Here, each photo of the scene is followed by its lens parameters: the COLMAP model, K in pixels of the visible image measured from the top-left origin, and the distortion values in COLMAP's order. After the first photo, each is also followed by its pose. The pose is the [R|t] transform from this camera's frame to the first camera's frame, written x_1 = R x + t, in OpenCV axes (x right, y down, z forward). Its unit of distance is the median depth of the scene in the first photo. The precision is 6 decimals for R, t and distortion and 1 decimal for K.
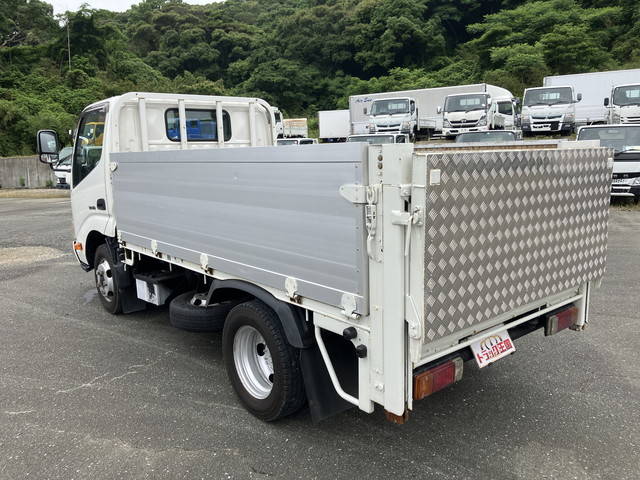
lens RADIAL K [[535.4, 0, 320.0], [0, 535.4, 240.0], [0, 0, 1]] dist [0.011843, 0.001592]
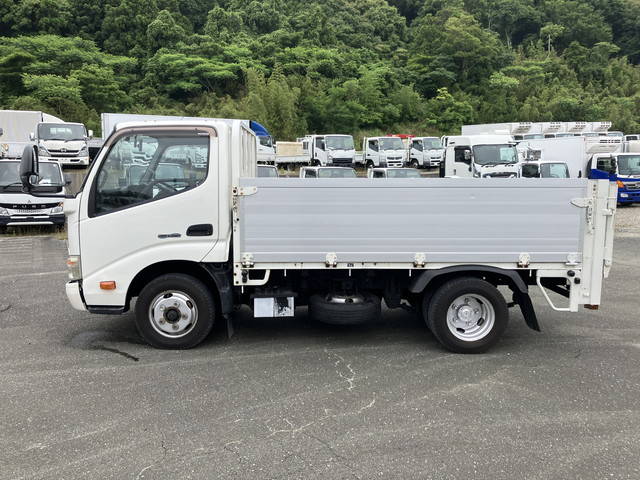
lens RADIAL K [[535.4, 0, 320.0], [0, 535.4, 240.0], [0, 0, 1]] dist [0.011843, 0.001592]
pose [[0.609709, -0.064028, 0.790035, -1.484264], [0.110796, 0.993831, -0.004962, -0.029749], [-0.784843, 0.090558, 0.613042, 0.356223]]
